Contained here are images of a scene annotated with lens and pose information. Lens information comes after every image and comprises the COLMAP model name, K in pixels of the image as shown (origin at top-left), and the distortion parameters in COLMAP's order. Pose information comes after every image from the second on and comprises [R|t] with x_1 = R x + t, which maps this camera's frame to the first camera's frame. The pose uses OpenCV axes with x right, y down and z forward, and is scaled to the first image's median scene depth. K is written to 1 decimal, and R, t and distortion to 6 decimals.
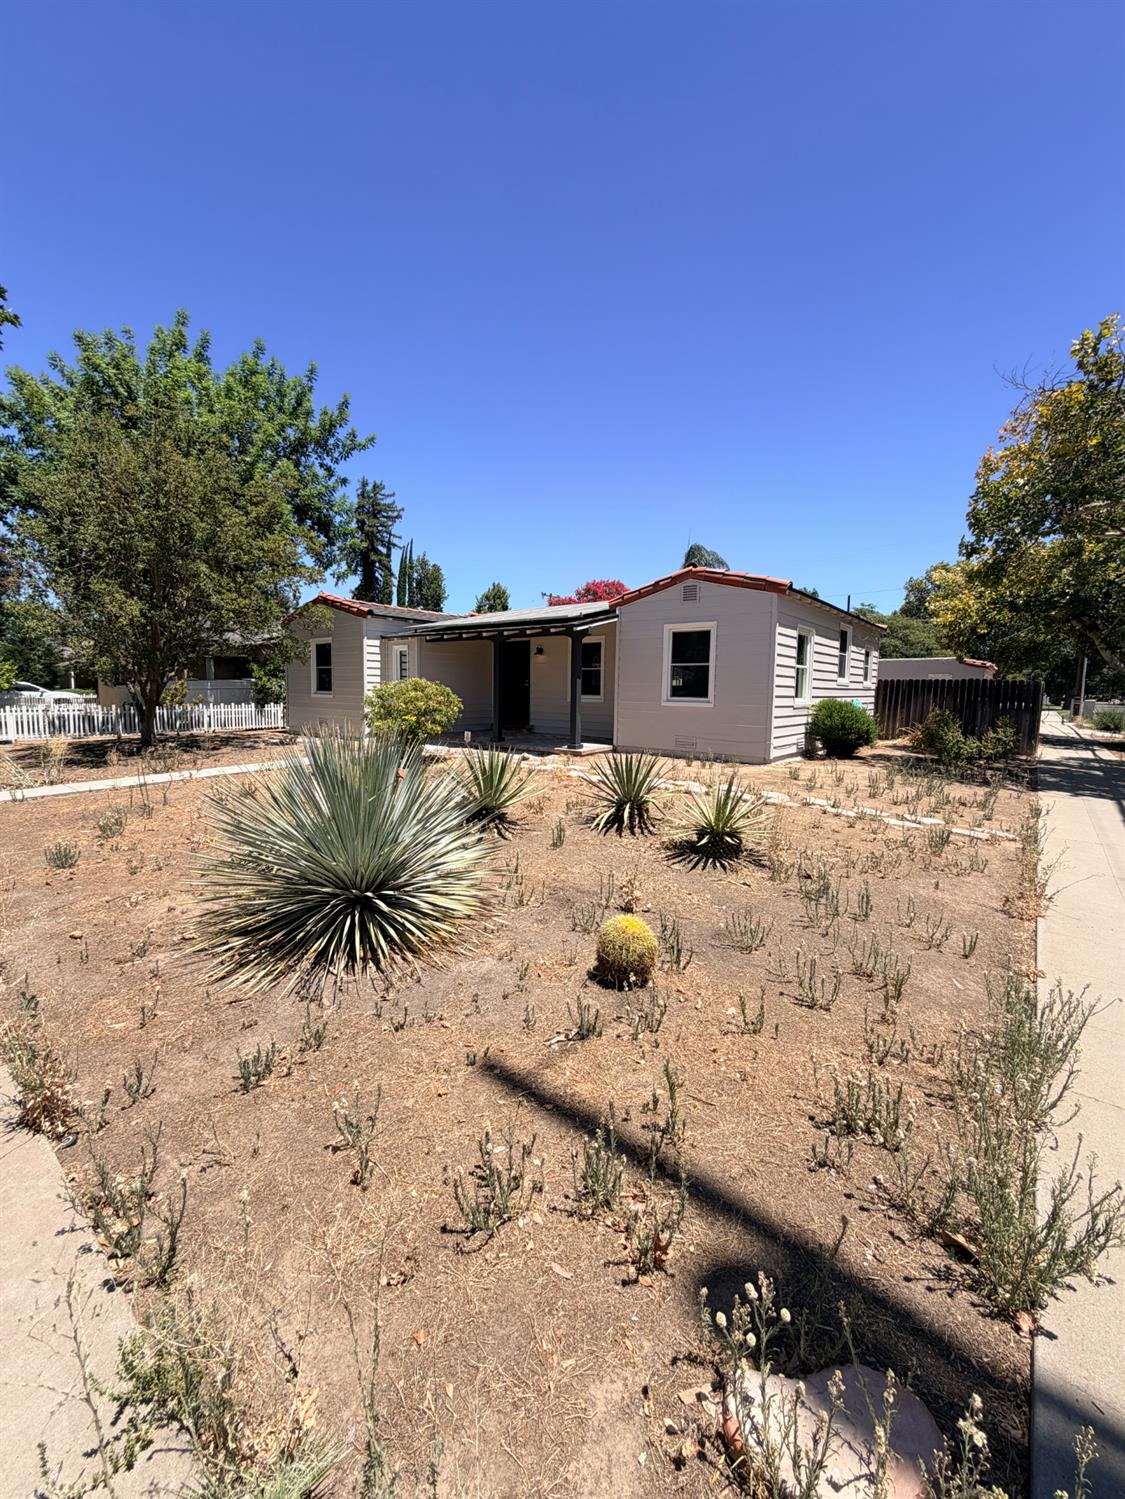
lens RADIAL K [[601.6, 0, 556.6], [0, 601.6, 746.9], [0, 0, 1]] dist [0.000522, -0.000053]
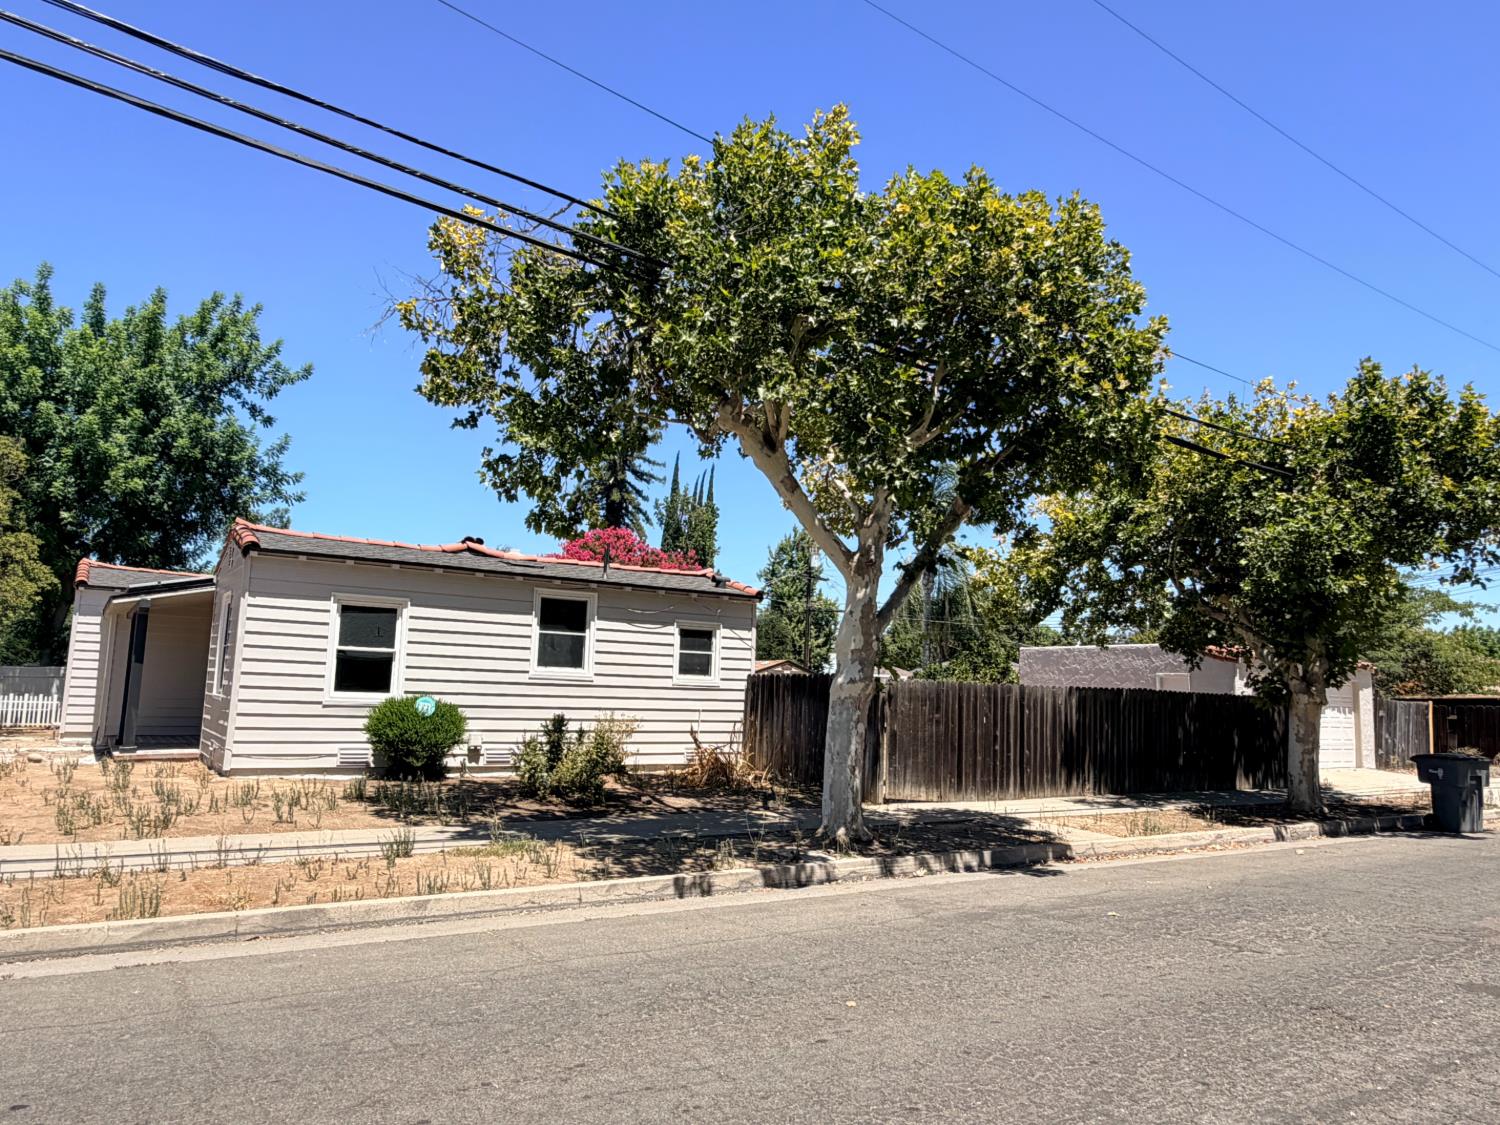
lens RADIAL K [[1029.5, 0, 750.0], [0, 1029.5, 562.5], [0, 0, 1]] dist [0.004930, 0.001480]
pose [[0.949484, -0.021634, -0.313070, 1.197247], [-0.049528, 0.974787, -0.217572, 0.012918], [0.309884, 0.222087, 0.924473, -0.036346]]
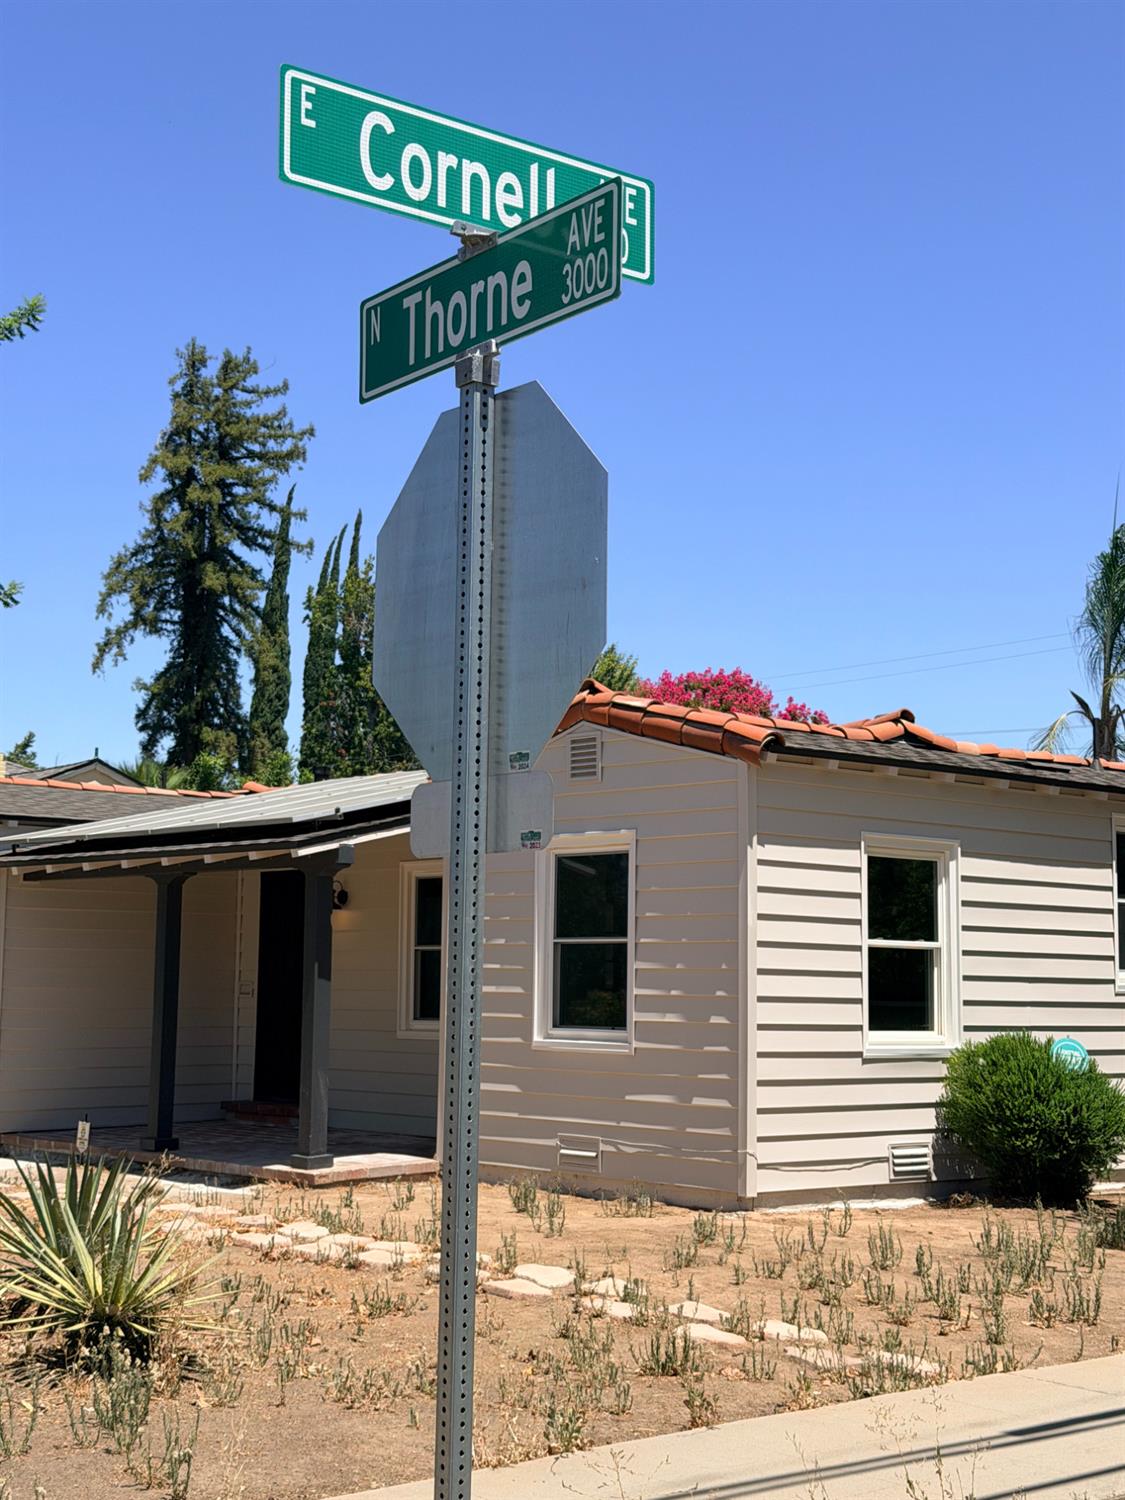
lens RADIAL K [[2147.4, 0, 562.5], [0, 2147.4, 750.0], [0, 0, 1]] dist [0.145380, 0.008529]
pose [[0.985770, -0.021195, -0.166758, 0.406075], [-0.013433, 0.978915, -0.203825, 0.020442], [0.167562, 0.203164, 0.964701, -0.313617]]
